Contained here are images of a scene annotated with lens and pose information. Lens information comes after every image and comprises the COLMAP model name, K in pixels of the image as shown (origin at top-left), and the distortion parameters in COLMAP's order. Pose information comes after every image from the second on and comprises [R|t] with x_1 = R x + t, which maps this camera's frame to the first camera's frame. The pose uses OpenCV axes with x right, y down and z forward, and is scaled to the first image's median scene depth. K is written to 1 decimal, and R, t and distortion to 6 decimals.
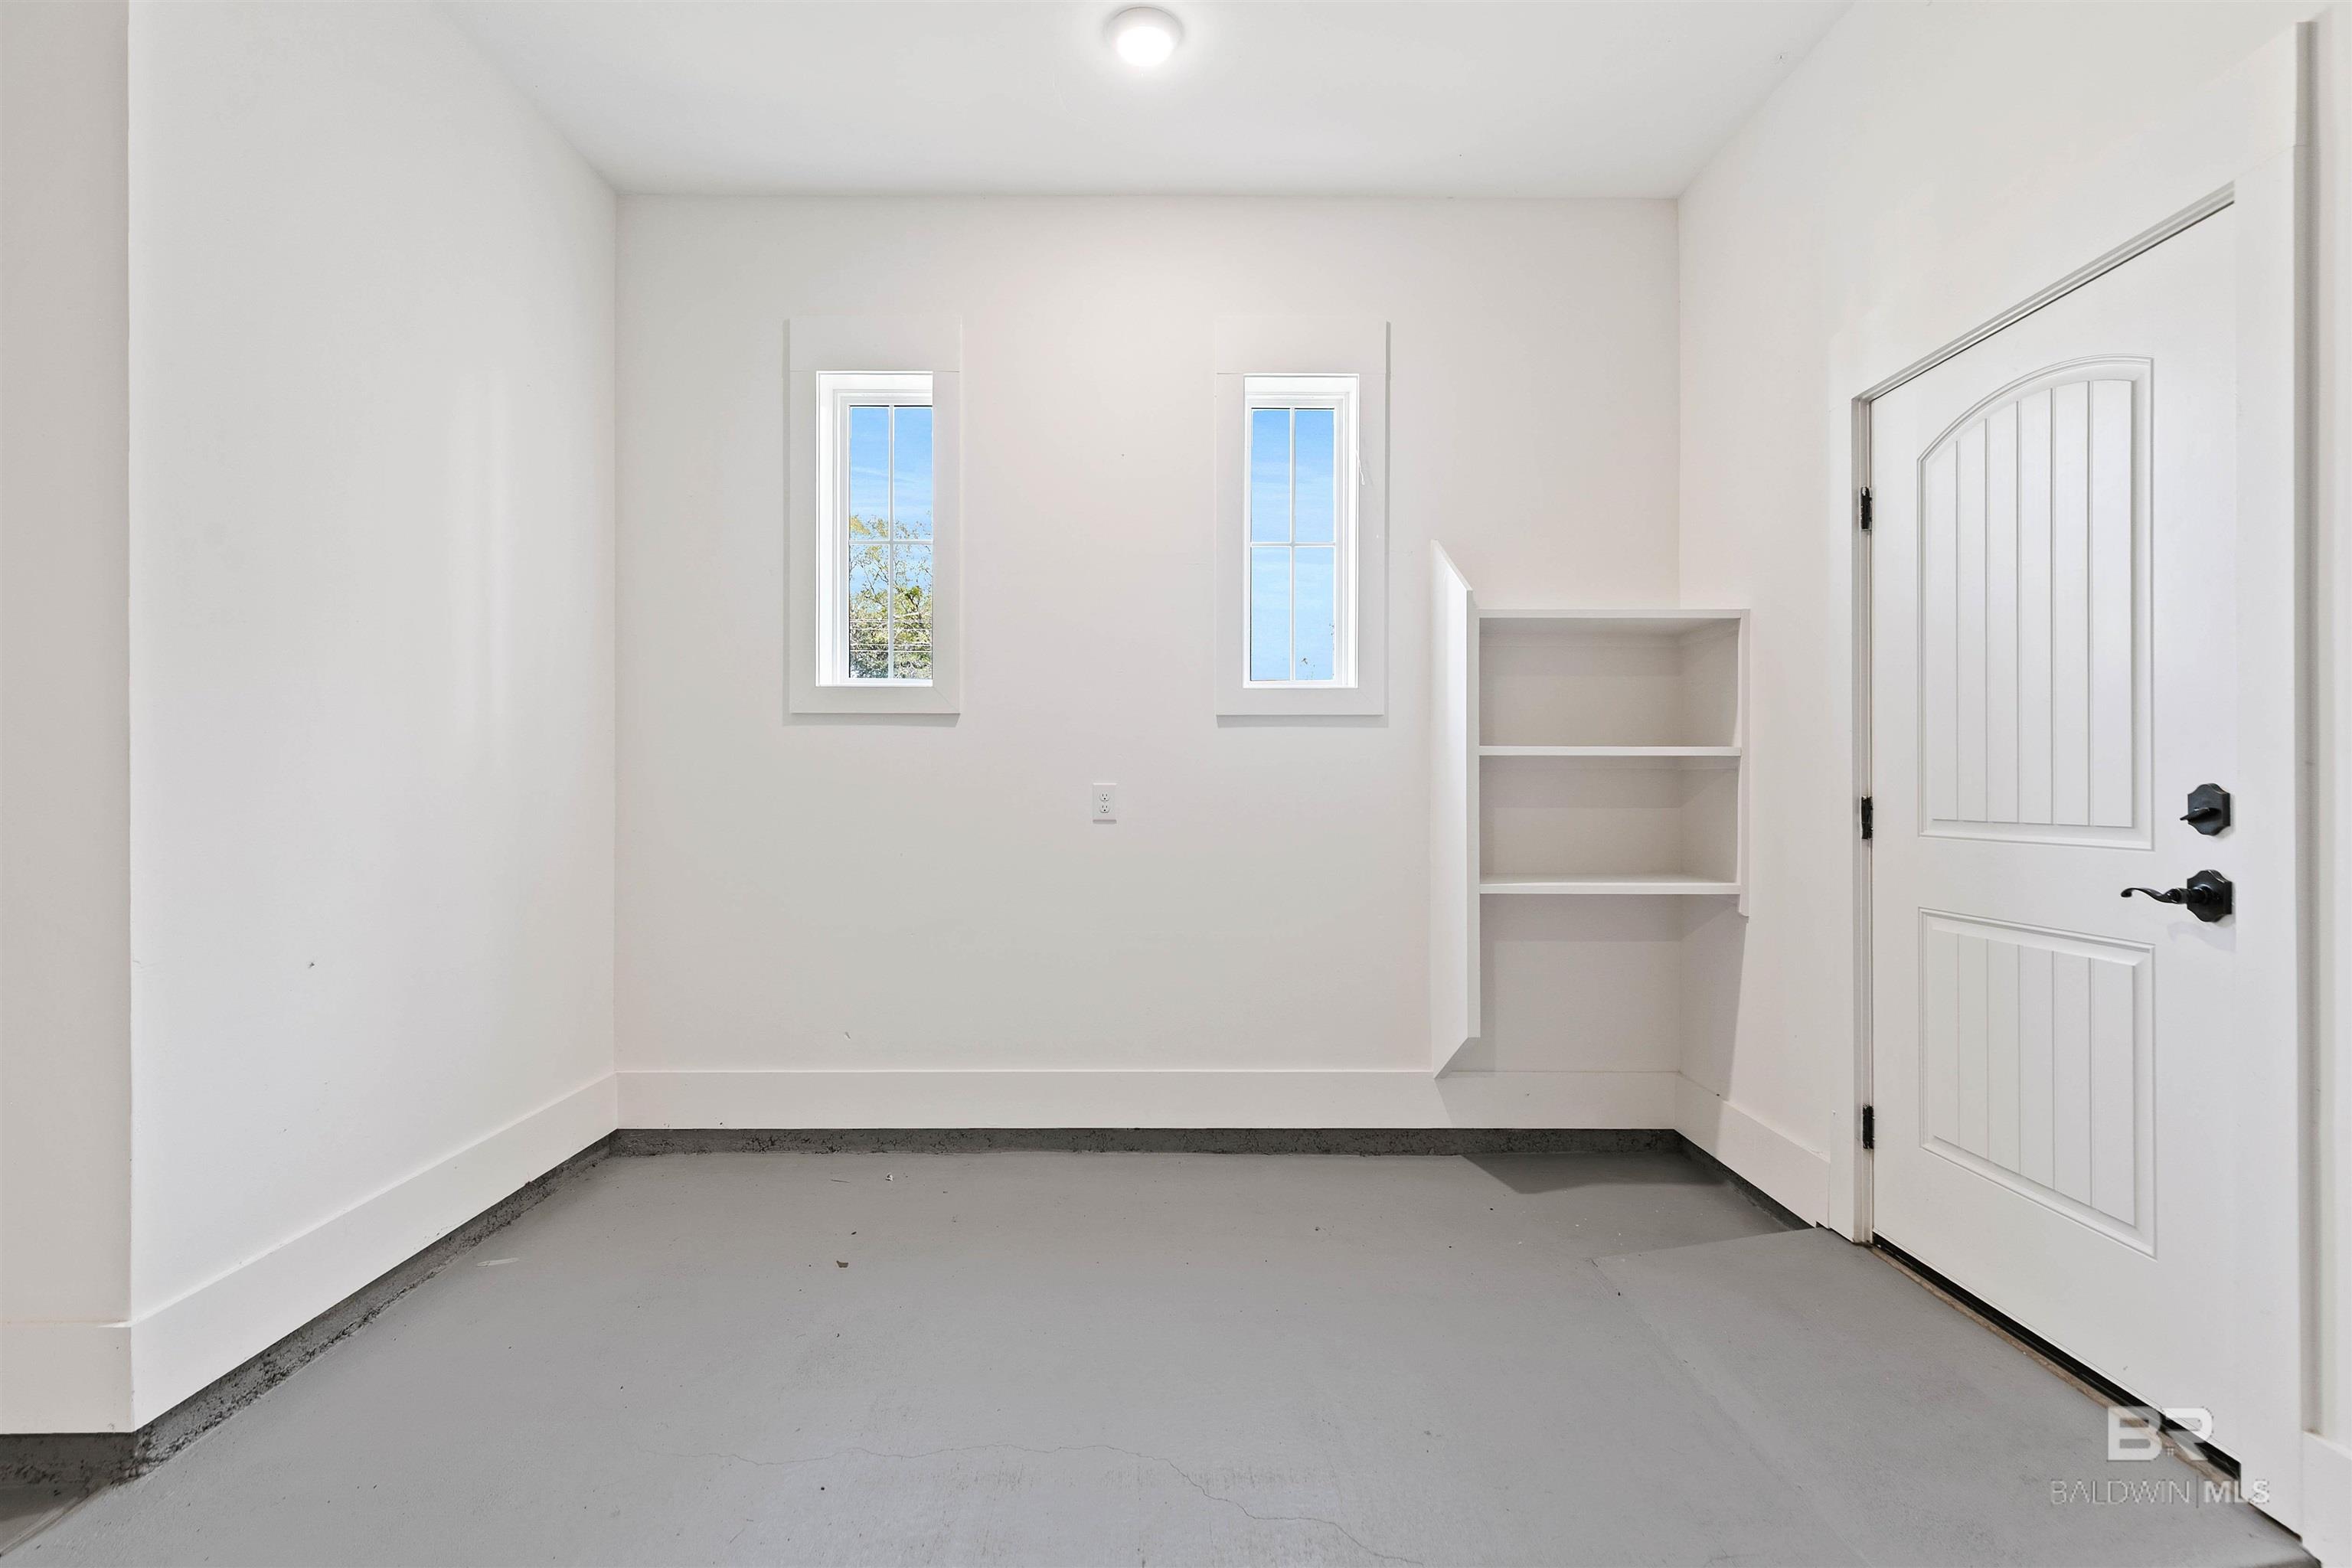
lens RADIAL K [[1068.0, 0, 1173.7], [0, 1068.0, 778.9], [0, 0, 1]] dist [0.008668, -0.000098]
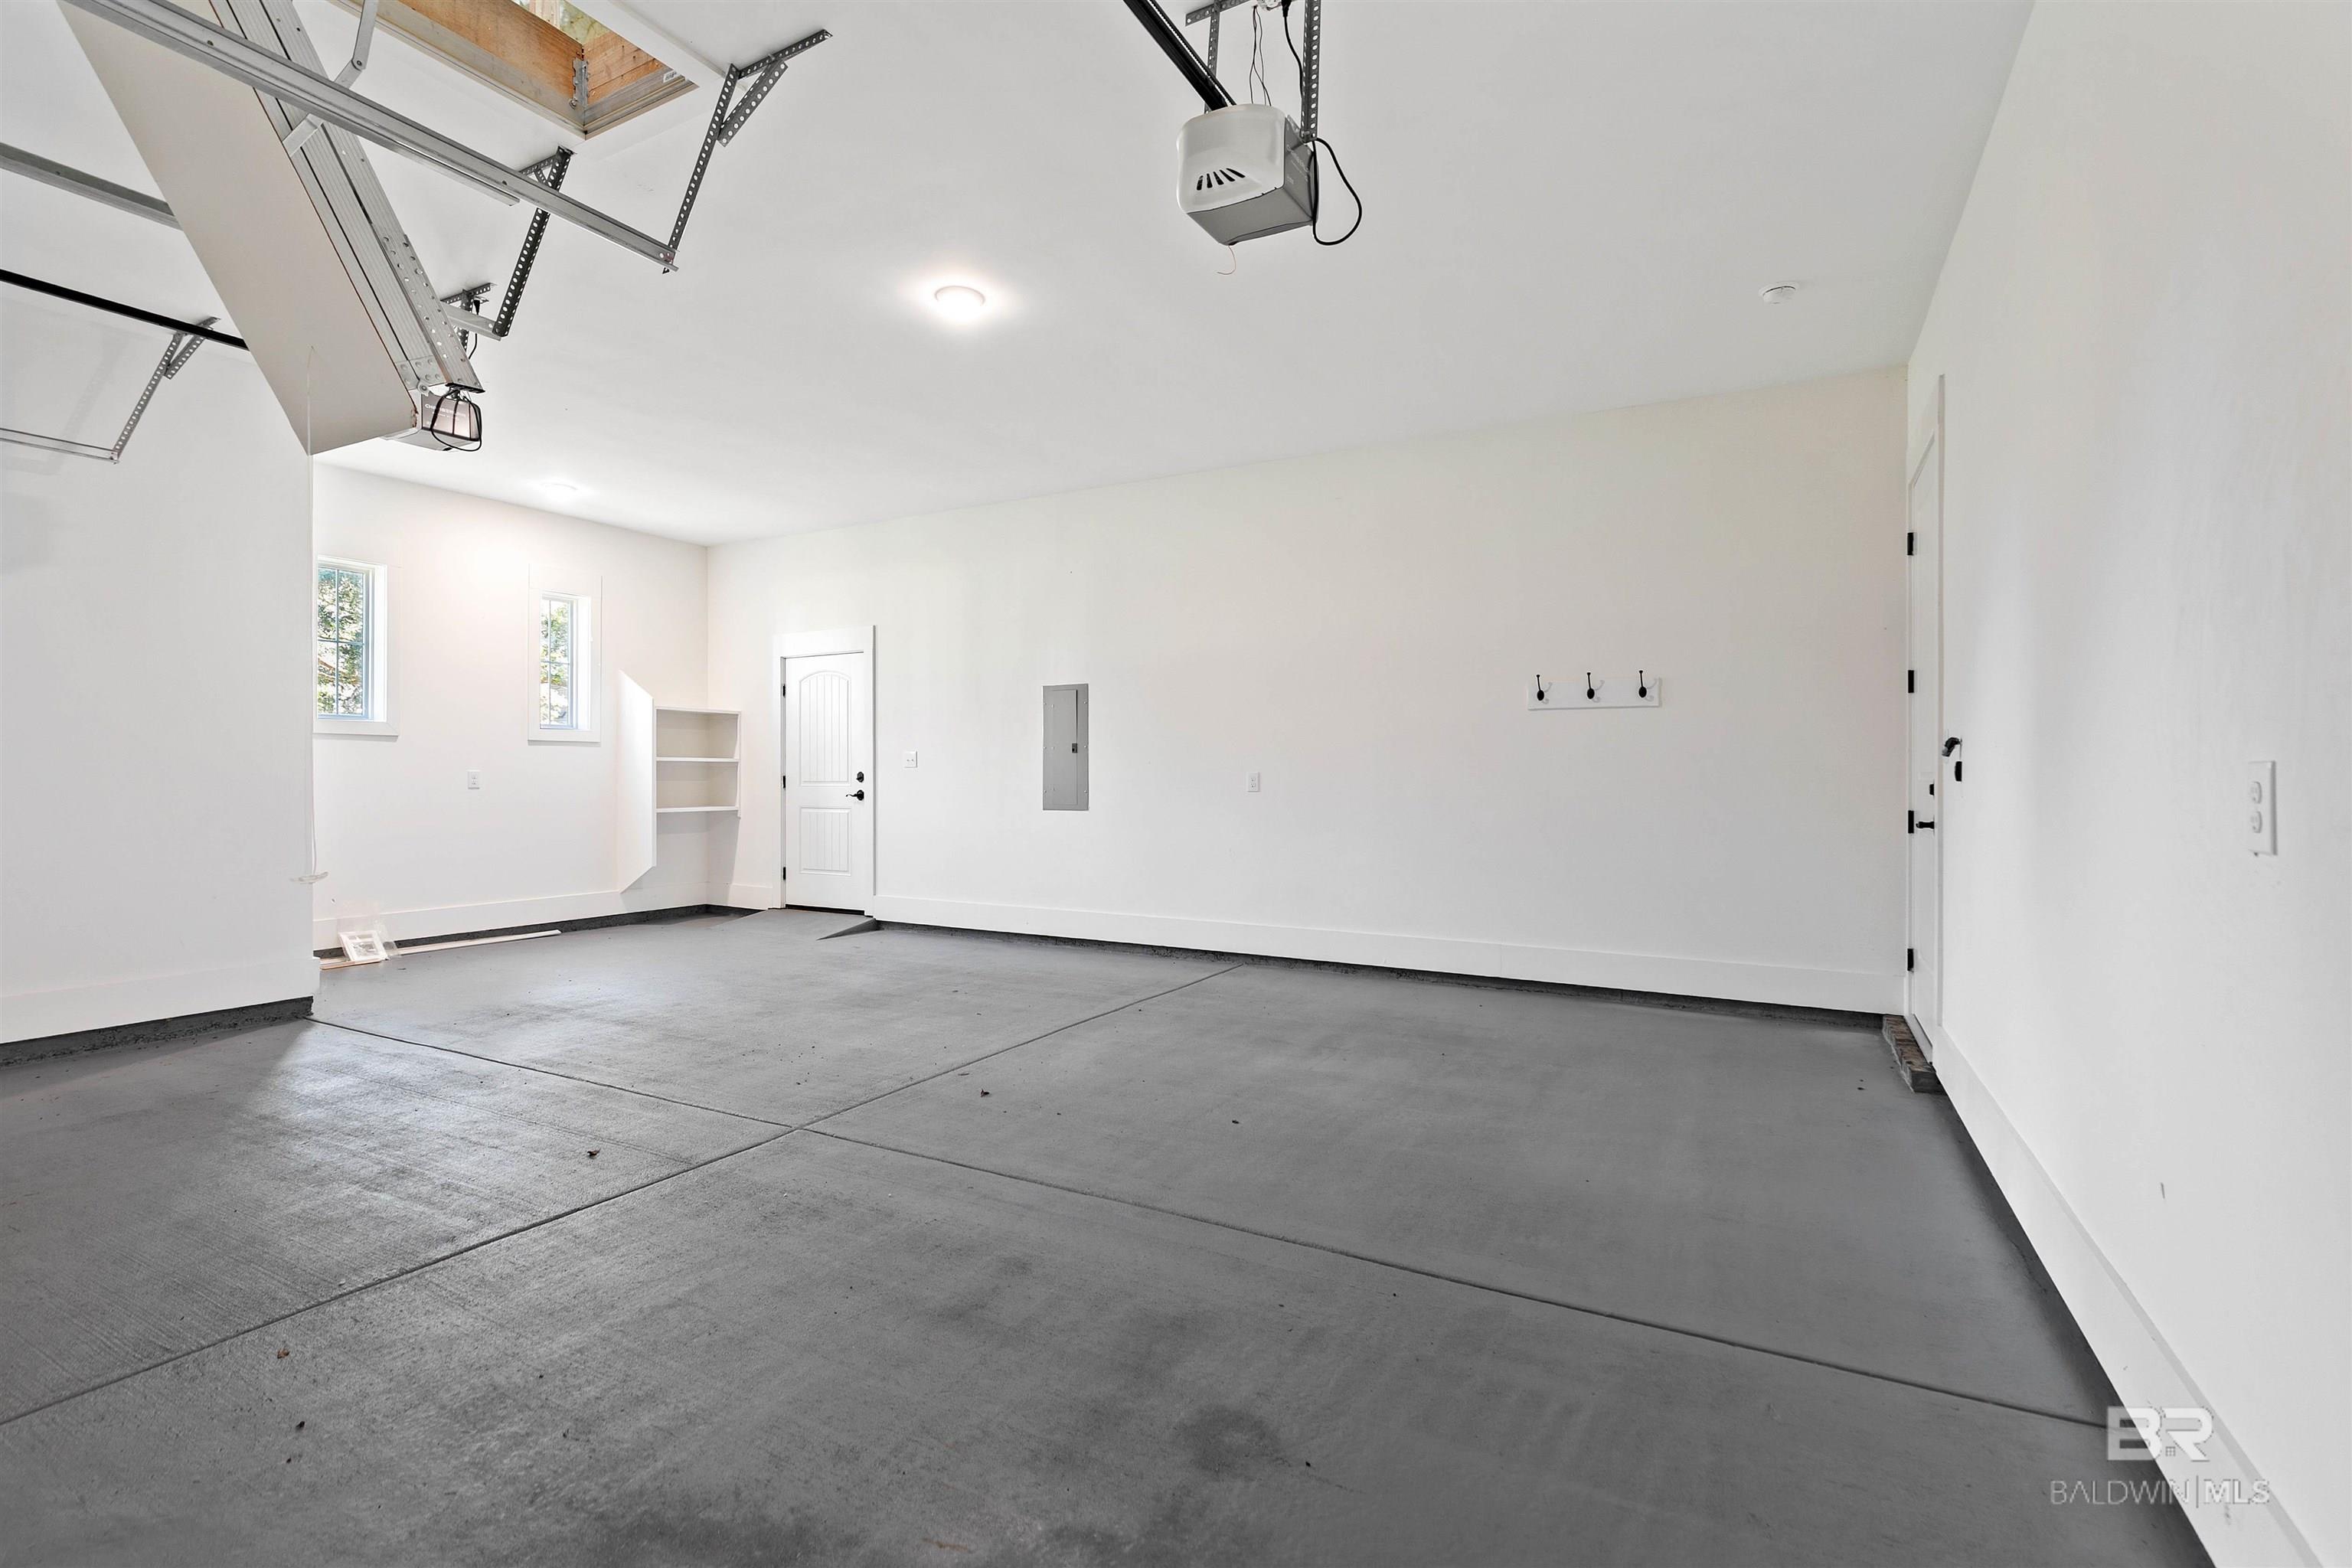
lens RADIAL K [[1068.0, 0, 1173.7], [0, 1068.0, 778.9], [0, 0, 1]] dist [0.008668, -0.000098]
pose [[0.493869, -0.004042, 0.869527, -1.400012], [-0.007197, 0.999936, 0.008736, -0.008844], [-0.869506, -0.010572, 0.493809, -1.442931]]
